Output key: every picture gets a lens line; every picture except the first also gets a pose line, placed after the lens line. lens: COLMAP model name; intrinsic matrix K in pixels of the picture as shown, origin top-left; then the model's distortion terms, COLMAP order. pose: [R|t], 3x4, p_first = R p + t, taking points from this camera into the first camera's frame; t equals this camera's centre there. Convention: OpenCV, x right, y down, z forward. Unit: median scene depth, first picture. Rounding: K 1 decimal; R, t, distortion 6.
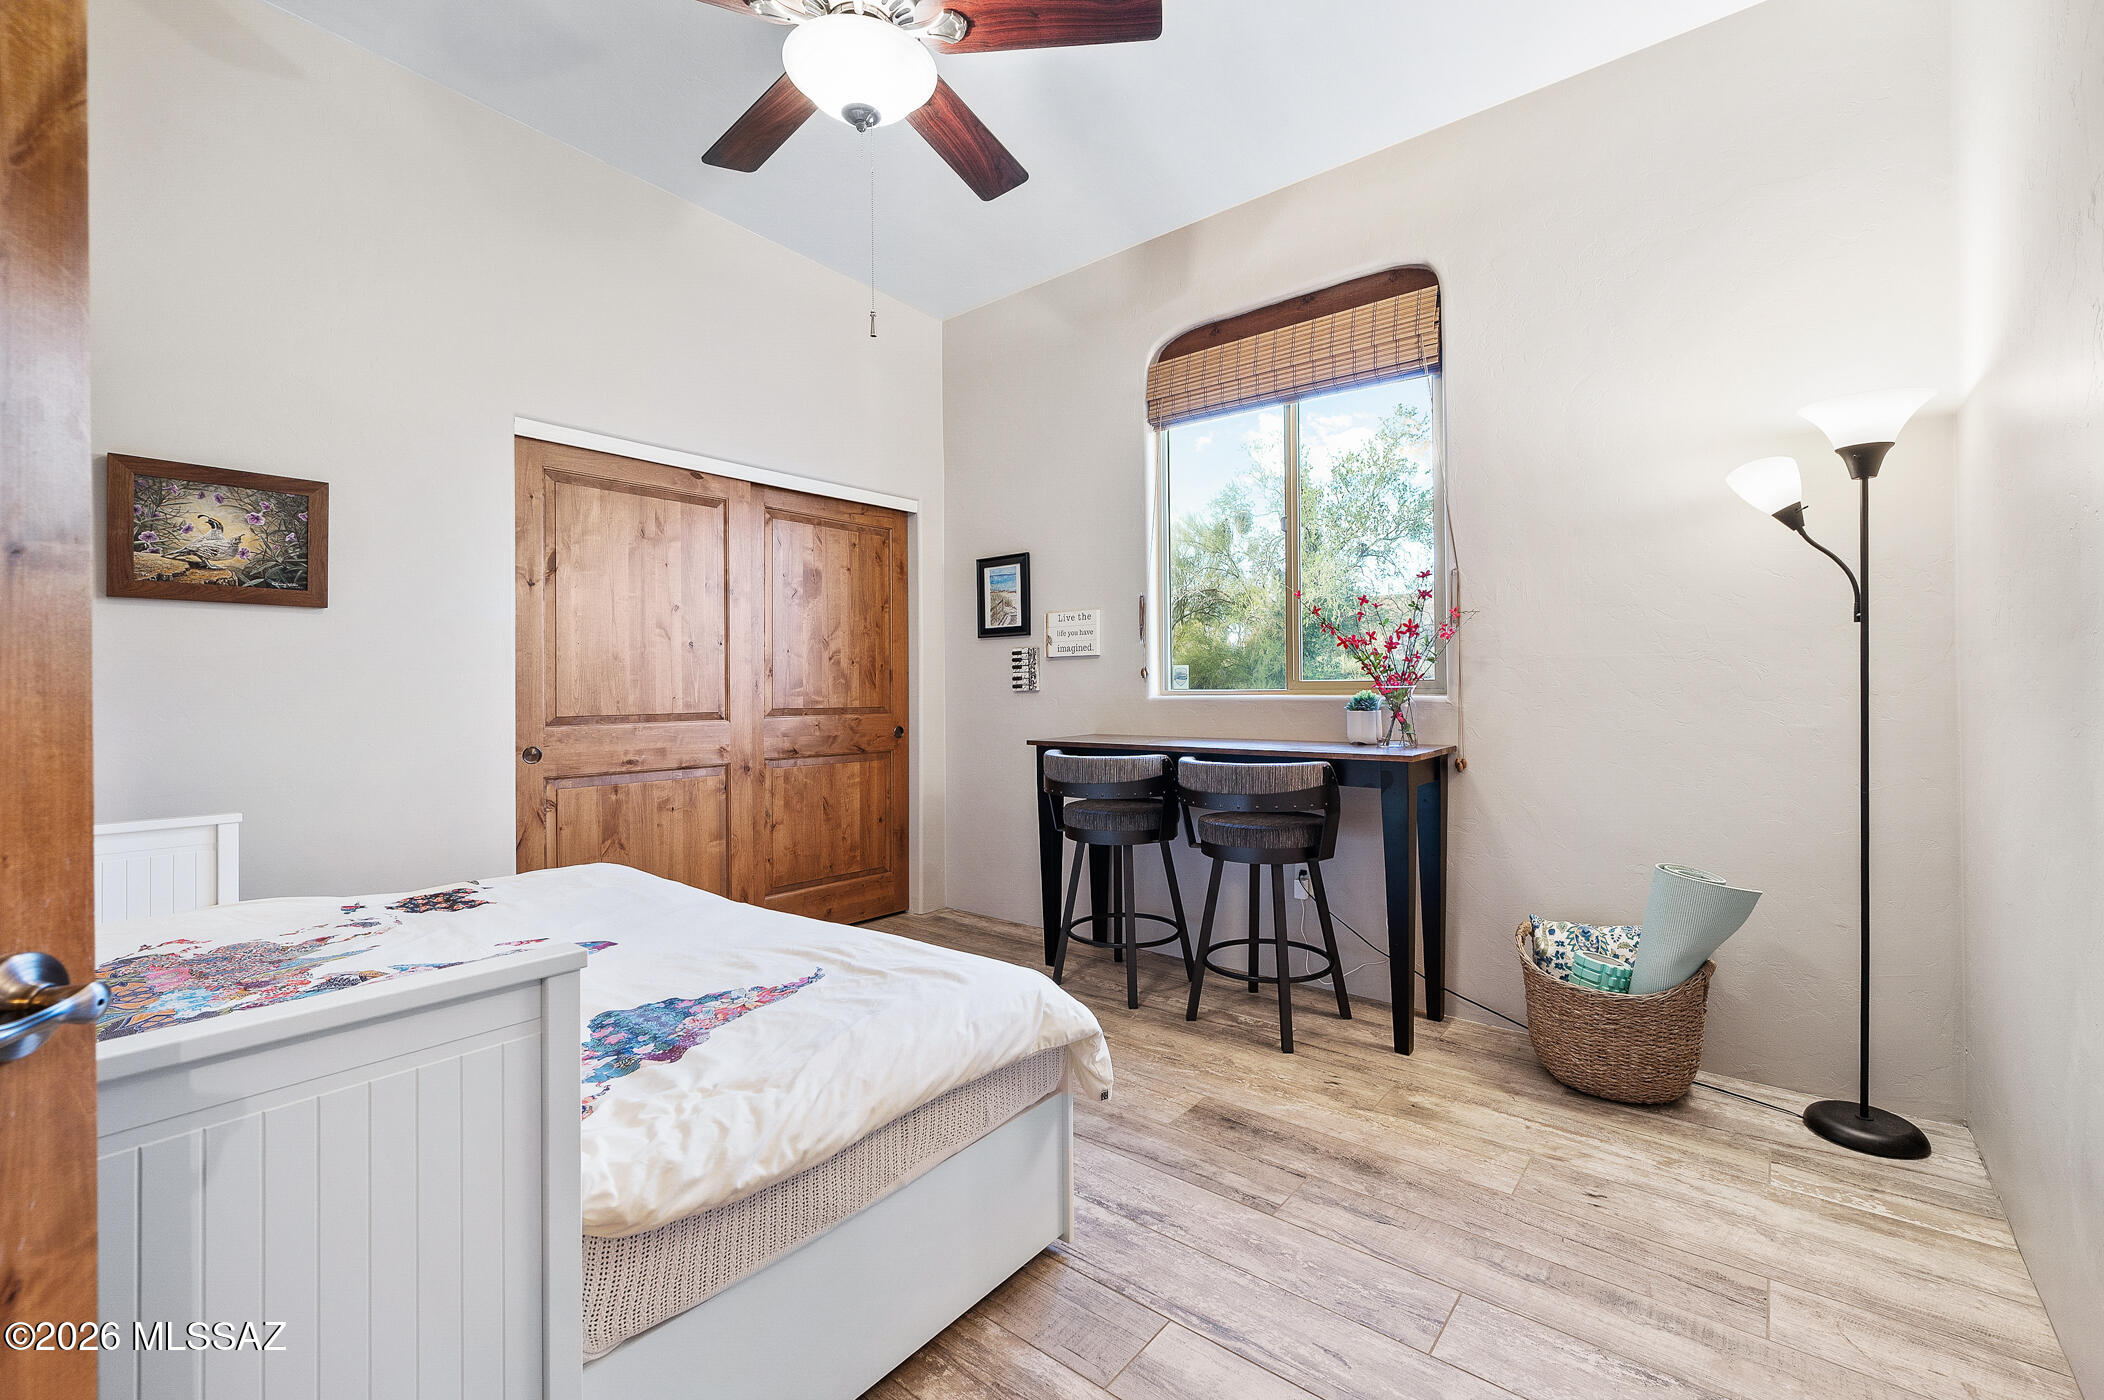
lens RADIAL K [[912.9, 0, 1054.4], [0, 912.9, 691.2], [0, 0, 1]] dist [-0.002409, 0.000999]
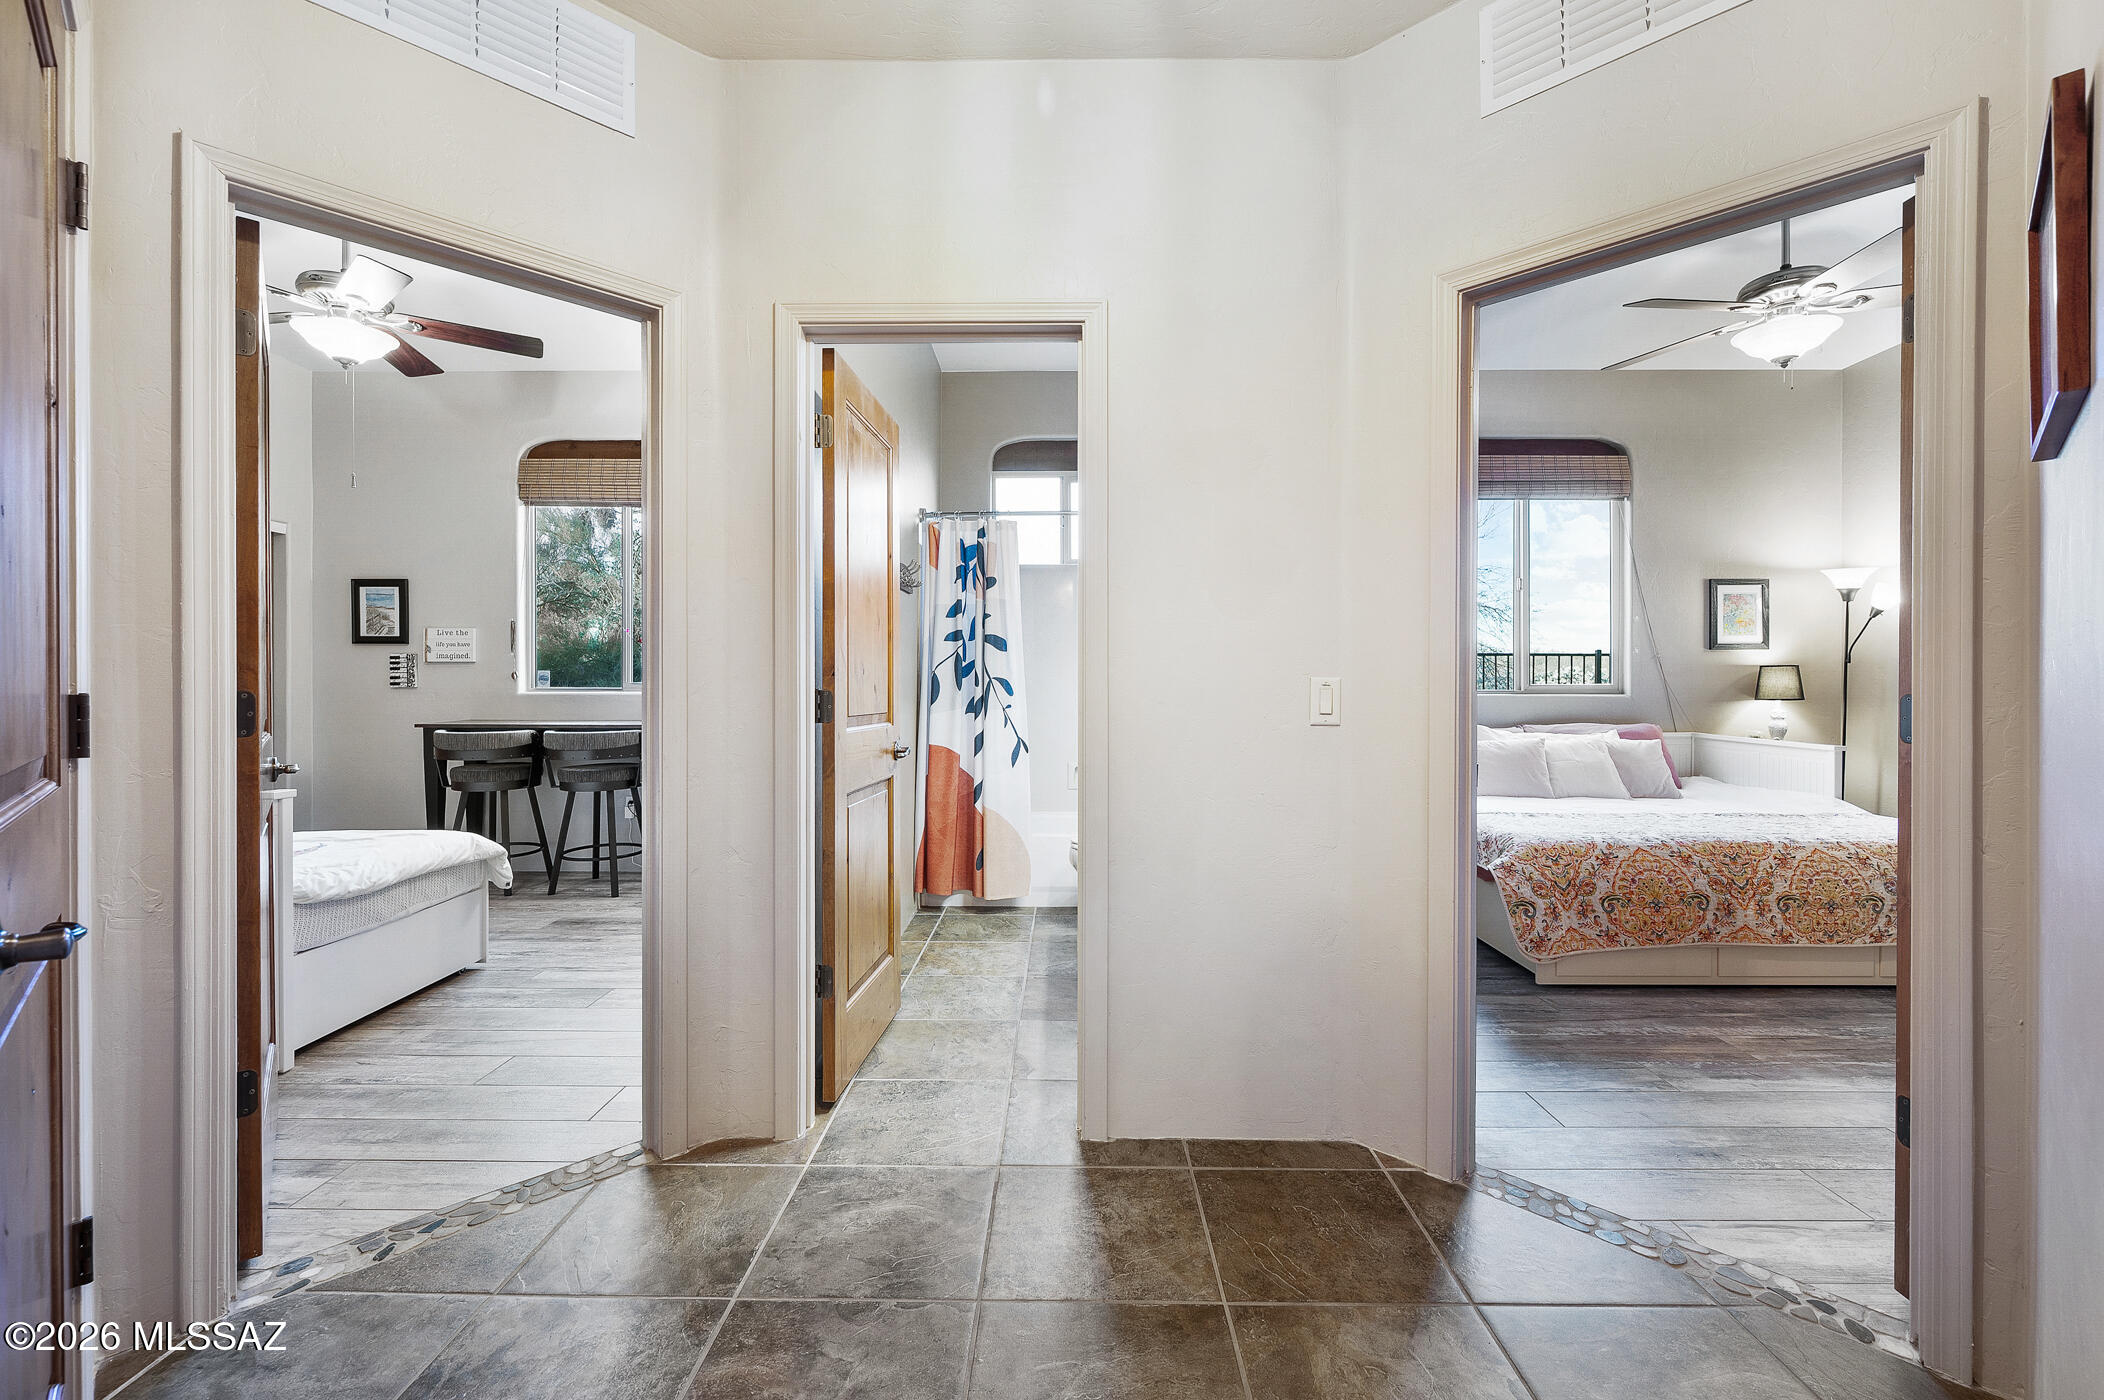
lens RADIAL K [[912.9, 0, 1082.9], [0, 912.9, 686.0], [0, 0, 1]] dist [-0.002409, 0.000999]
pose [[0.775091, 0.008962, 0.631786, -0.111653], [-0.008738, 0.999956, -0.003465, -0.006547], [-0.631789, -0.002835, 0.775135, -0.654963]]
